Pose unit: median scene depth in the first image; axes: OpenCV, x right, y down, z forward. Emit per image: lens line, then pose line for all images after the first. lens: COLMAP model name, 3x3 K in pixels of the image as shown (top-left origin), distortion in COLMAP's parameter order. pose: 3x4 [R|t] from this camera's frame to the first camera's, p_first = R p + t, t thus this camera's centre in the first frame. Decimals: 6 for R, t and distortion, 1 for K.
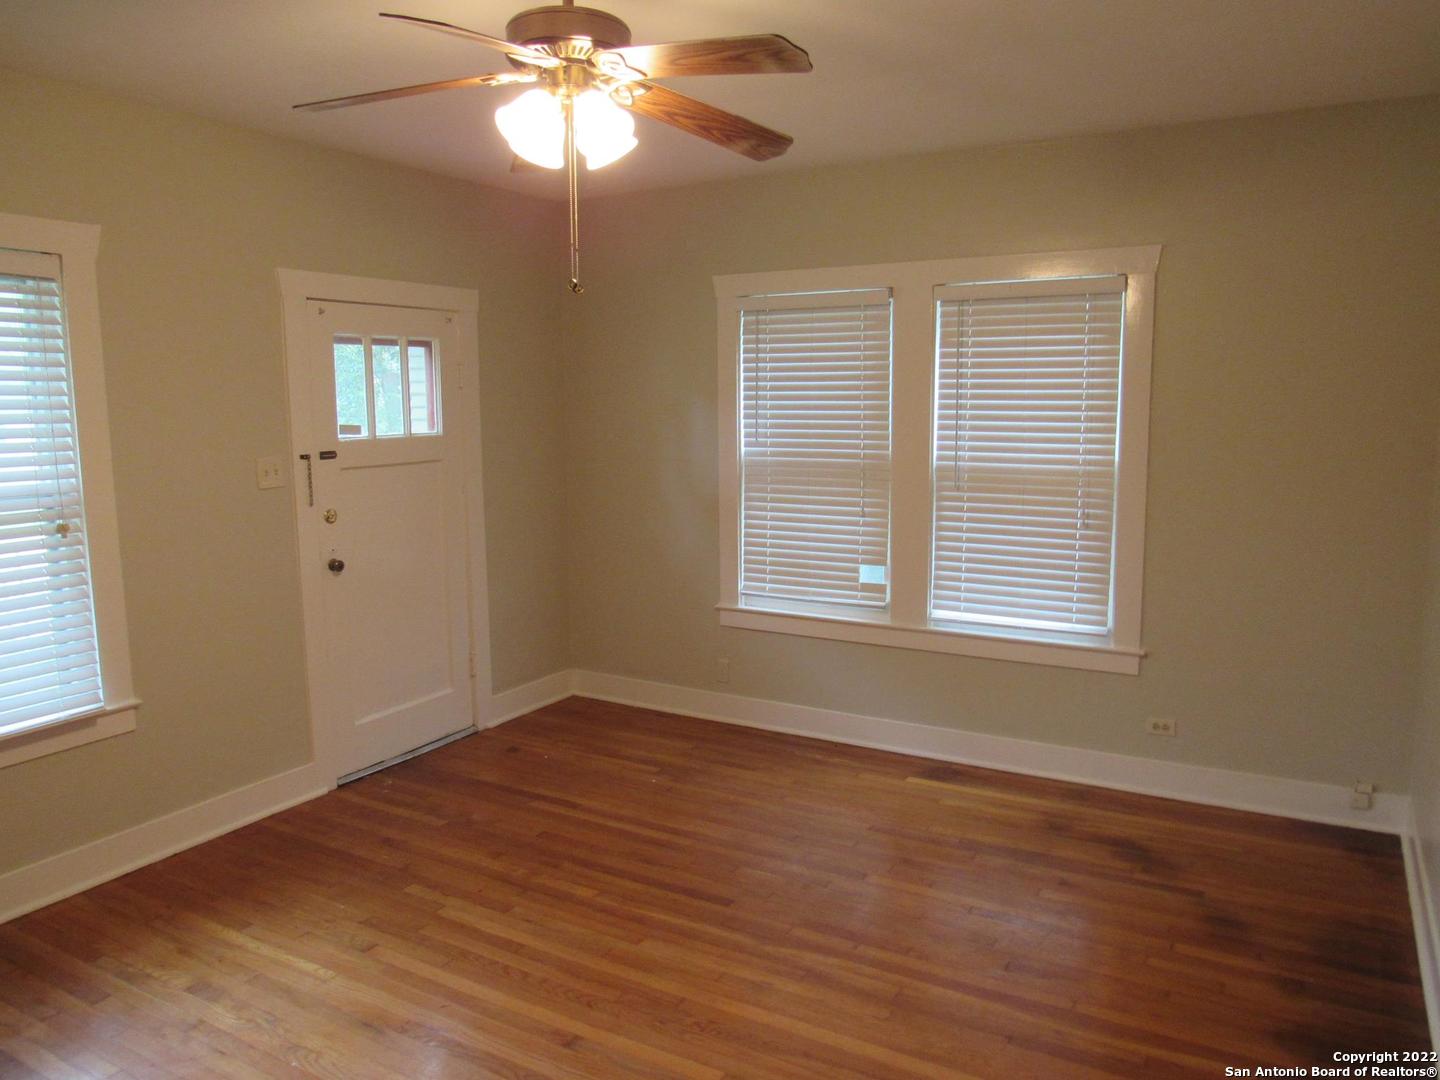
lens RADIAL K [[1031.4, 0, 720.8], [0, 1031.4, 533.1], [0, 0, 1]] dist [-0.028117, 0.010799]
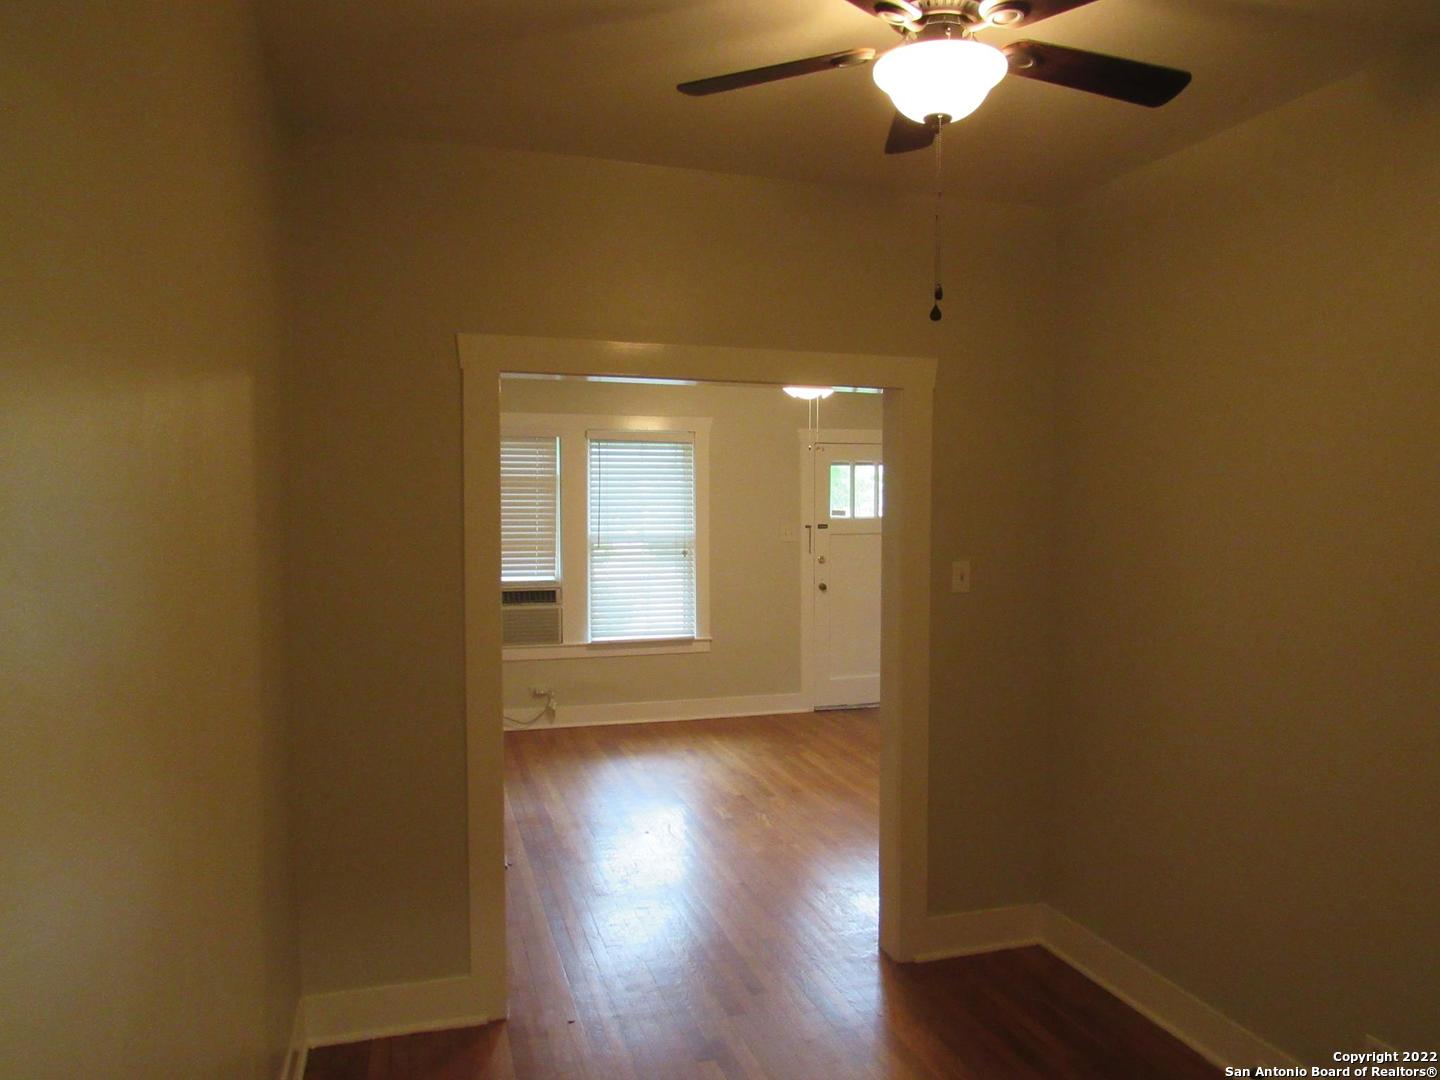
lens RADIAL K [[1031.4, 0, 720.7], [0, 1031.4, 543.8], [0, 0, 1]] dist [-0.028117, 0.010799]
pose [[0.731114, 0.040625, -0.681045, 0.769676], [-0.093387, 0.994789, -0.040912, 0.049405], [0.675834, 0.093511, 0.731098, -0.485166]]
